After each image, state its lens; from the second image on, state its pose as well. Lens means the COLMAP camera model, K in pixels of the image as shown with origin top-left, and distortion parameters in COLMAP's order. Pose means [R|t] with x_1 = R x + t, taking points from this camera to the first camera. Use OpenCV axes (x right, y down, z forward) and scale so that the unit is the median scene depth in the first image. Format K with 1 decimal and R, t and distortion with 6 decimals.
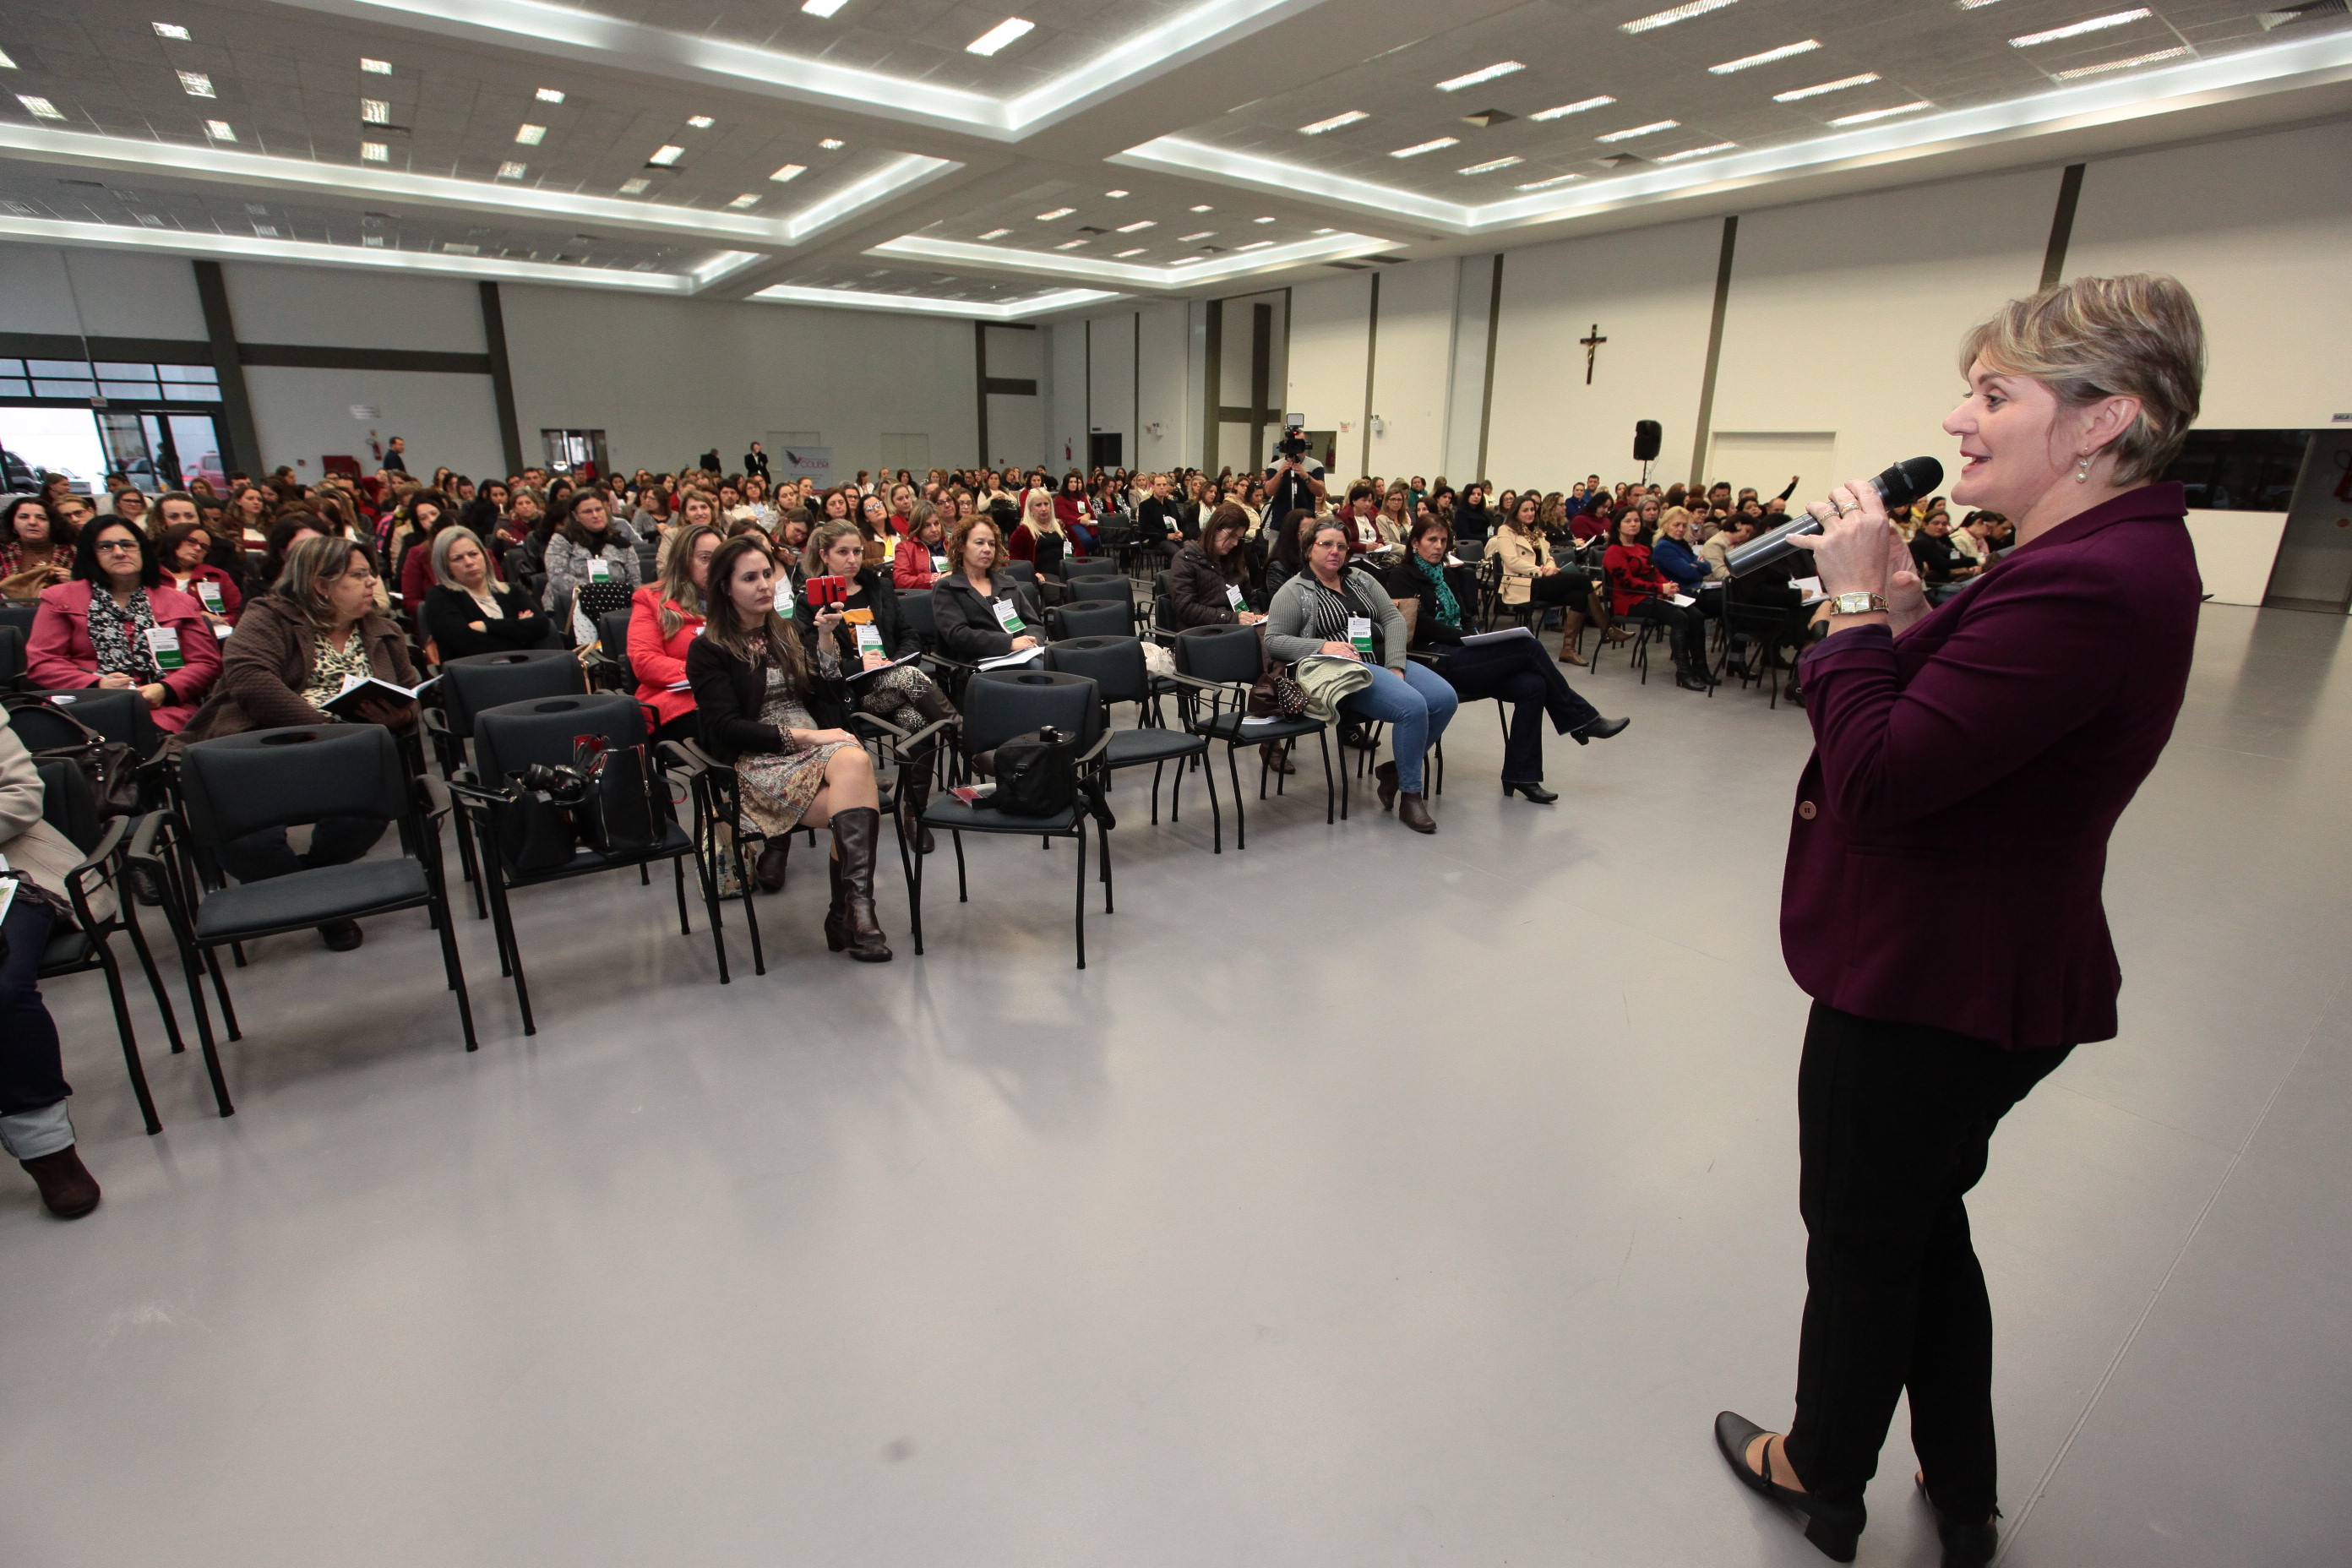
lens RADIAL K [[1114.8, 0, 1172.8], [0, 1114.8, 785.1], [0, 0, 1]] dist [-0.041373, 0.013985]
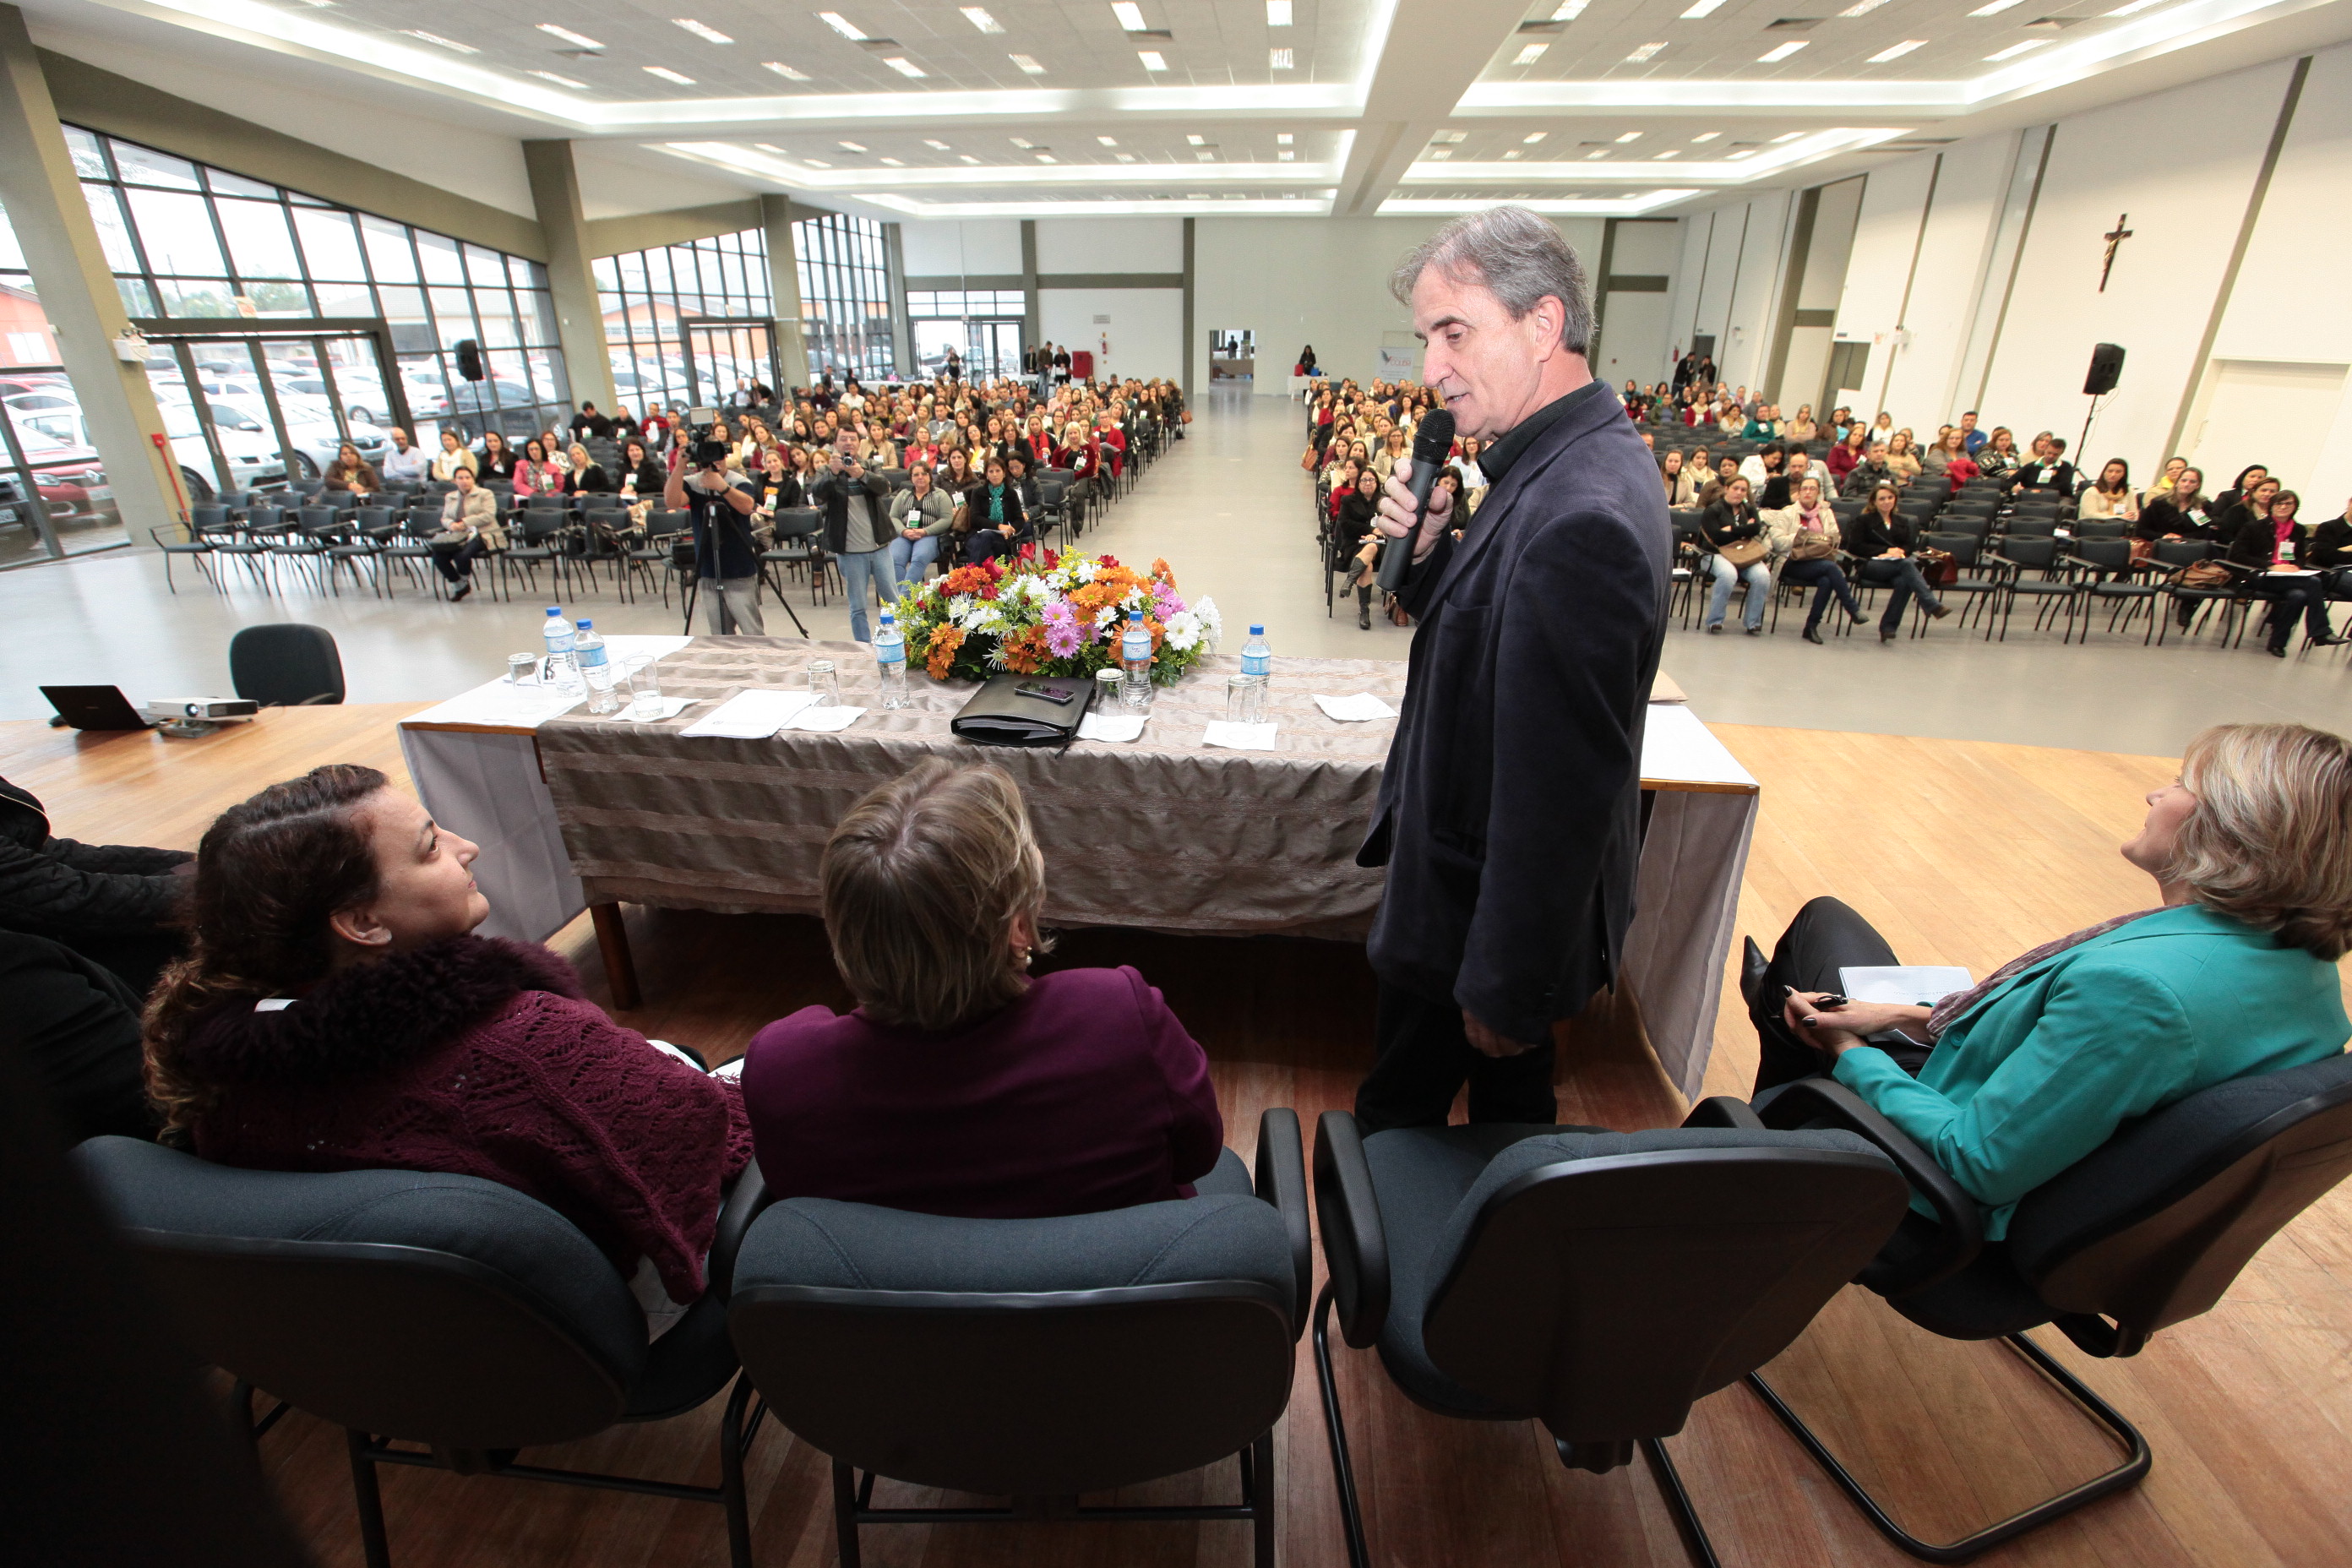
lens RADIAL K [[1114.8, 0, 1178.3], [0, 1114.8, 788.6], [0, 0, 1]] dist [-0.041373, 0.013985]
pose [[0.725546, 0.260732, -0.636869, 0.463636], [-0.189671, 0.965367, 0.179138, -0.027630], [0.661520, -0.009177, 0.749872, -0.036734]]
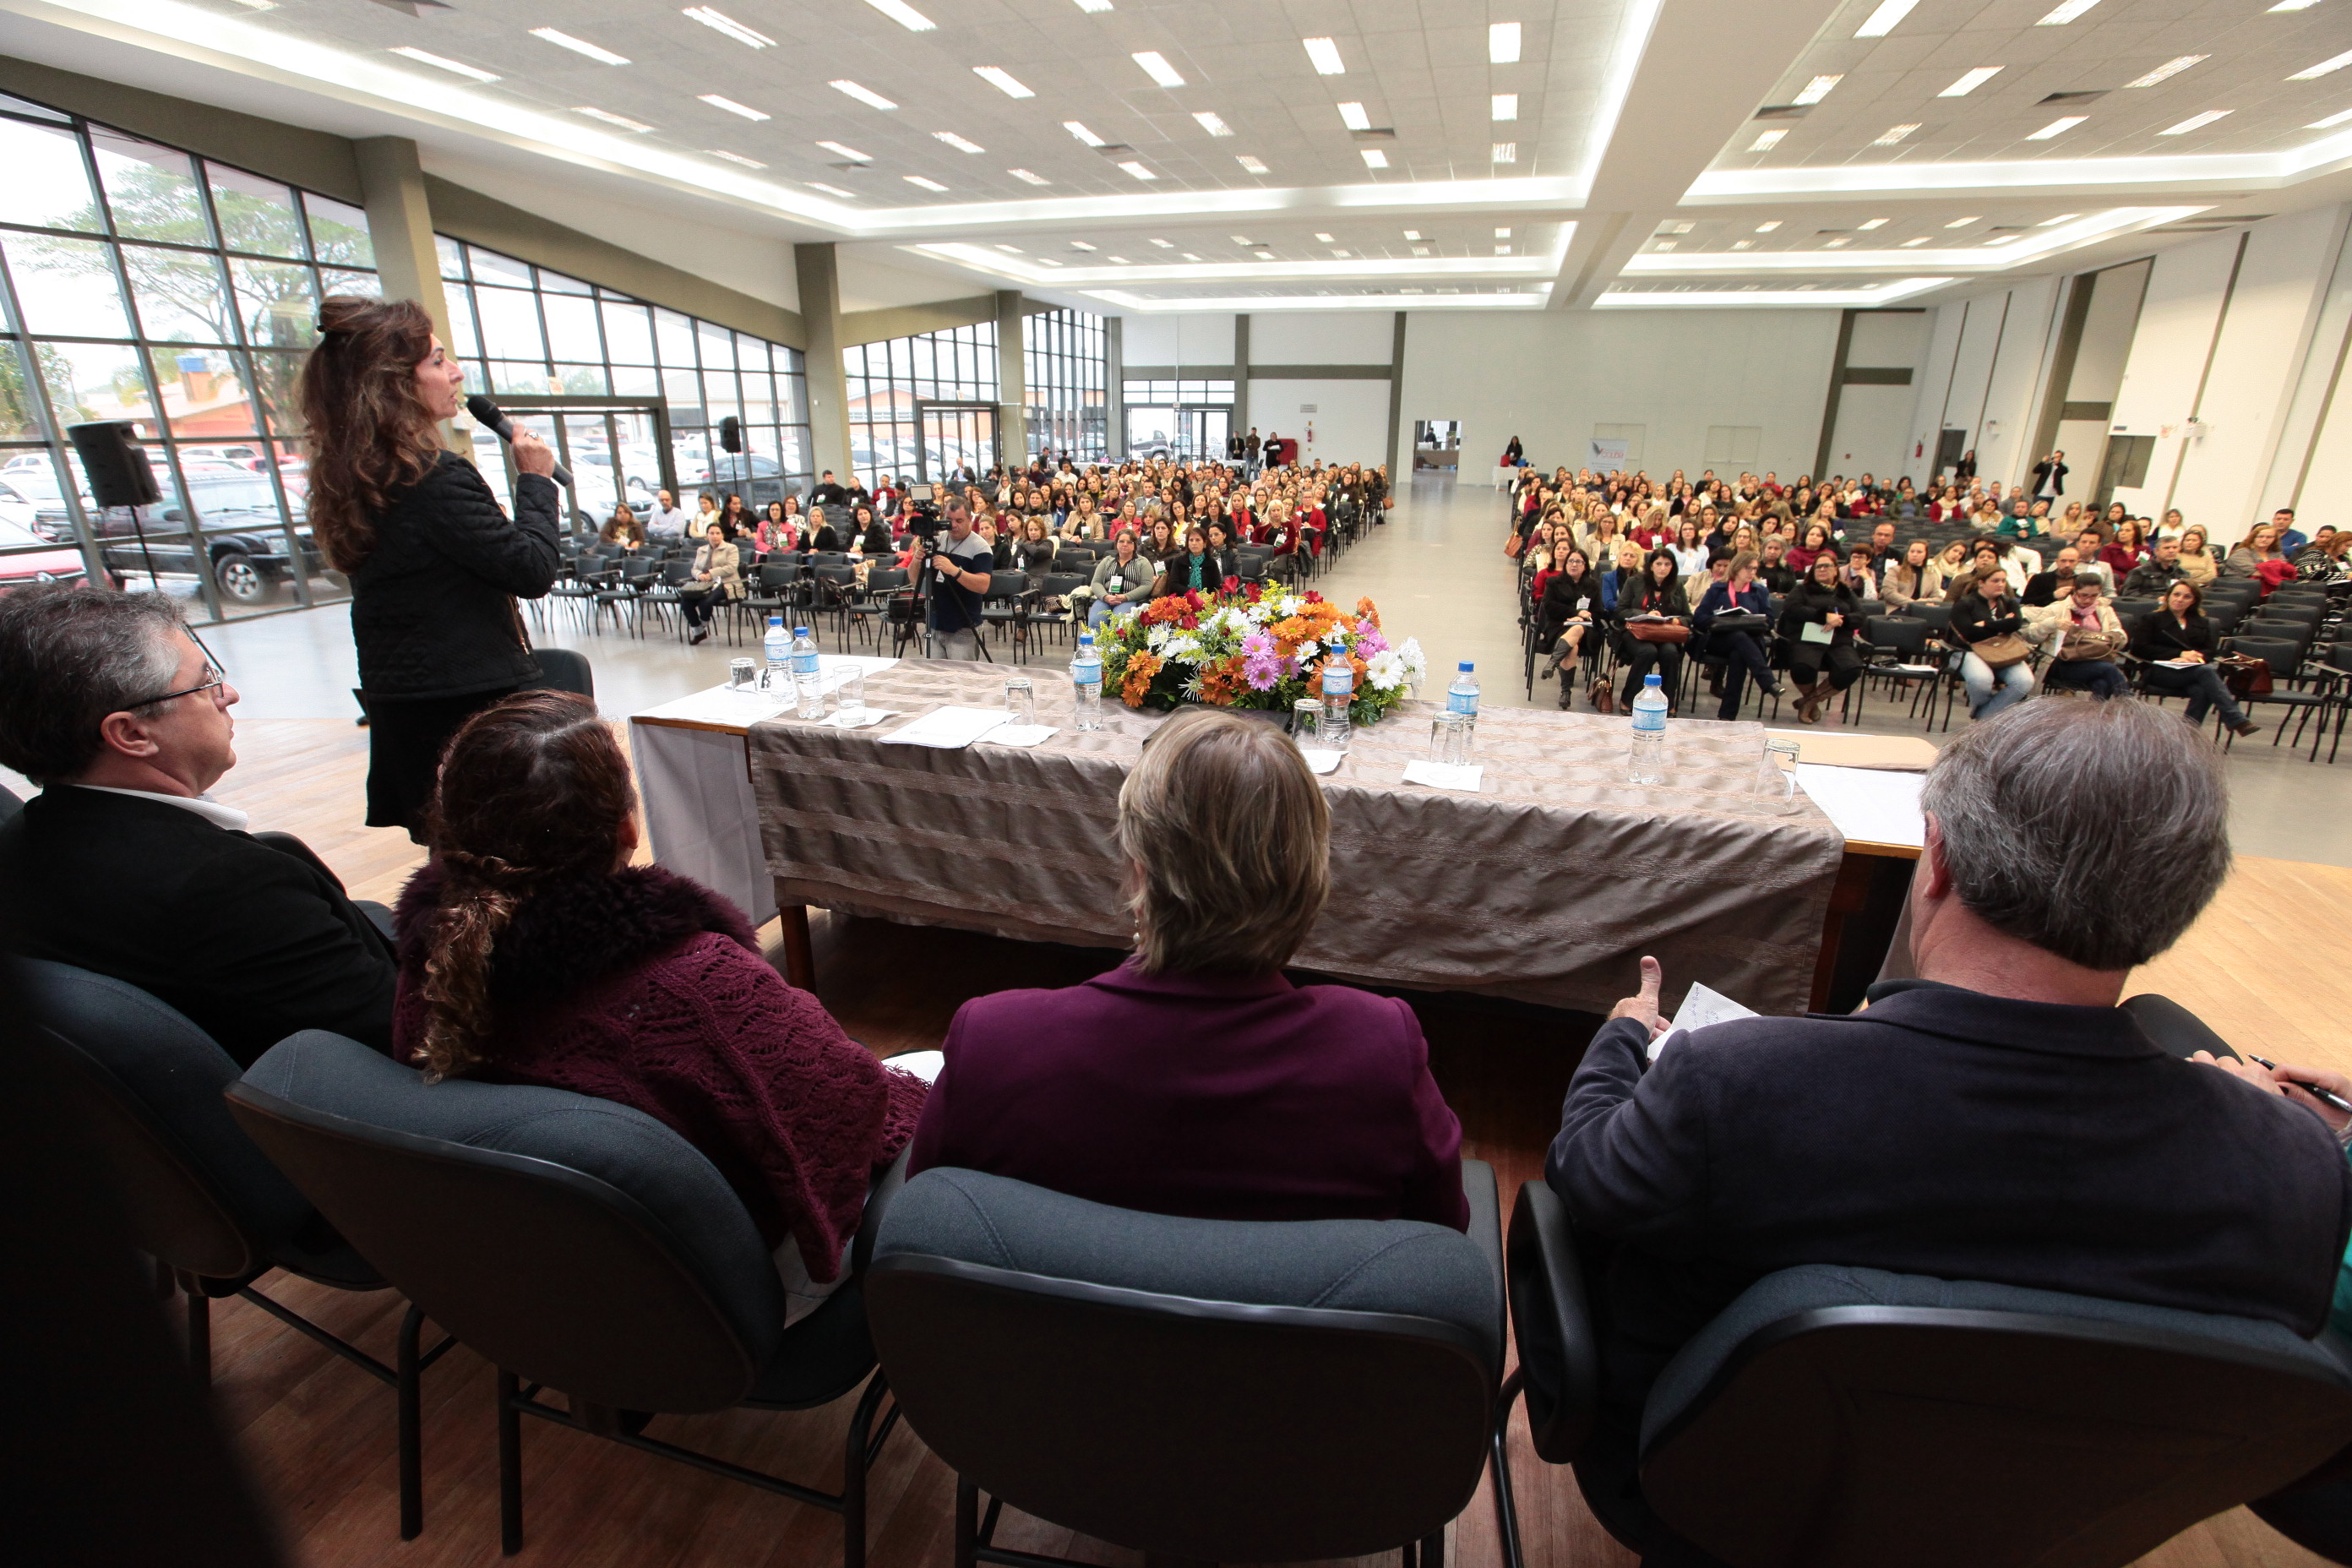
lens RADIAL K [[1114.8, 0, 1168.0], [0, 1114.8, 781.5], [0, 0, 1]] dist [-0.041373, 0.013985]
pose [[0.588946, 0.249775, -0.768606, 0.460643], [-0.230082, 0.963506, 0.136811, -0.020709], [0.774729, 0.096268, 0.624922, -0.033880]]
